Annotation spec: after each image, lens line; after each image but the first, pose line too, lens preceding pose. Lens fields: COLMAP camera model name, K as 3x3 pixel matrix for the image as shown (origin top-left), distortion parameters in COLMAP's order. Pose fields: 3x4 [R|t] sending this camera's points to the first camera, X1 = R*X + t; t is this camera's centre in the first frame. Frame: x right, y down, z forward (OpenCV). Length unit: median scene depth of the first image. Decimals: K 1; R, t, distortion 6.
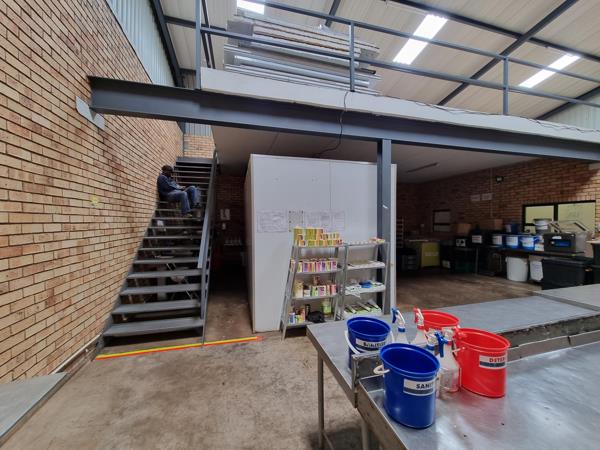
lens RADIAL K [[243.4, 0, 301.3], [0, 243.4, 225.8], [0, 0, 1]] dist [0.003642, -0.003398]
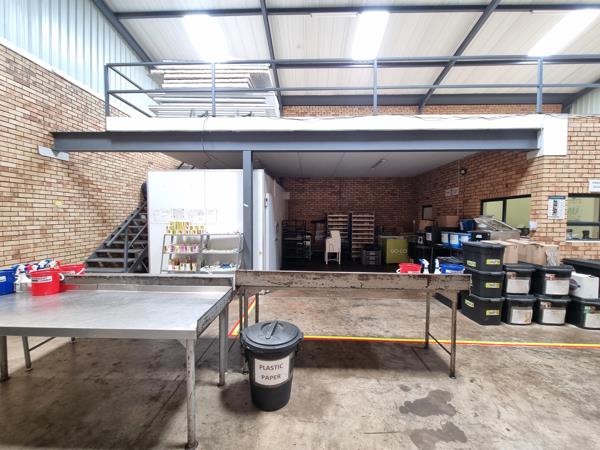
lens RADIAL K [[240.8, 0, 301.8], [0, 240.8, 227.4], [0, 0, 1]] dist [-0.000723, -0.000003]
pose [[0.954483, 0.020820, -0.297539, 0.944374], [-0.012768, 0.999499, 0.028978, -0.003782], [0.297993, -0.023860, 0.954270, -0.088098]]
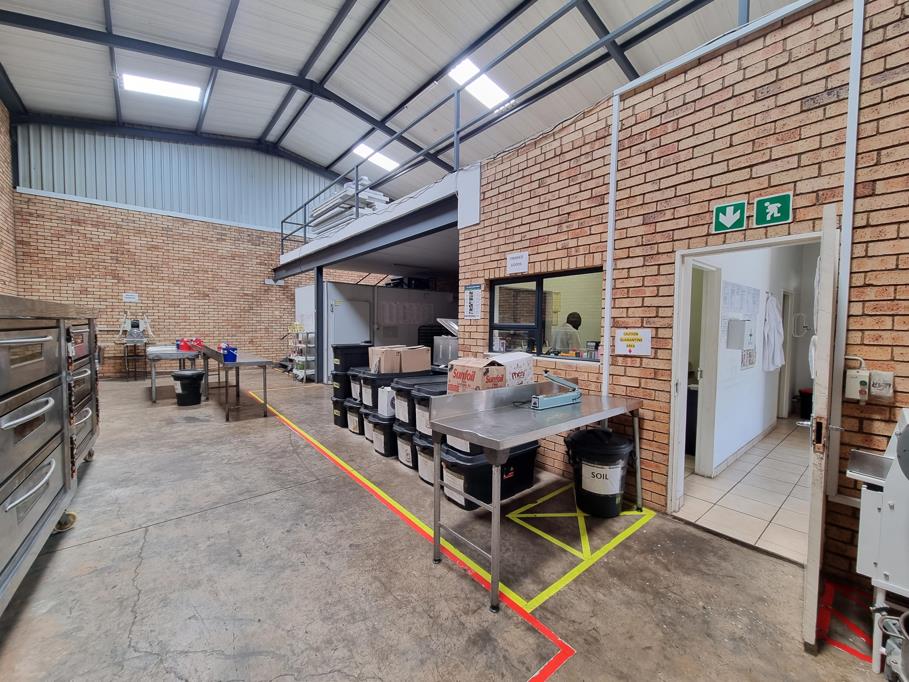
lens RADIAL K [[368.7, 0, 455.7], [0, 368.7, 342.8], [0, 0, 1]] dist [0.003642, -0.003398]
pose [[0.414752, 0.053243, -0.908375, 2.764073], [-0.022785, 0.998581, 0.048126, -0.005429], [0.909649, 0.000737, 0.415377, 0.796377]]
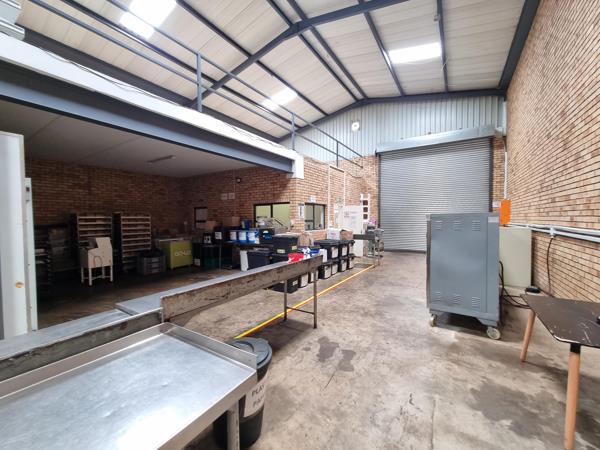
lens RADIAL K [[240.8, 0, 303.0], [0, 240.8, 227.0], [0, 0, 1]] dist [-0.000723, -0.000003]
pose [[0.744004, -0.027821, 0.667595, 0.543819], [0.017080, 0.999598, 0.022621, 0.001118], [-0.667956, -0.005428, 0.744181, -0.020014]]
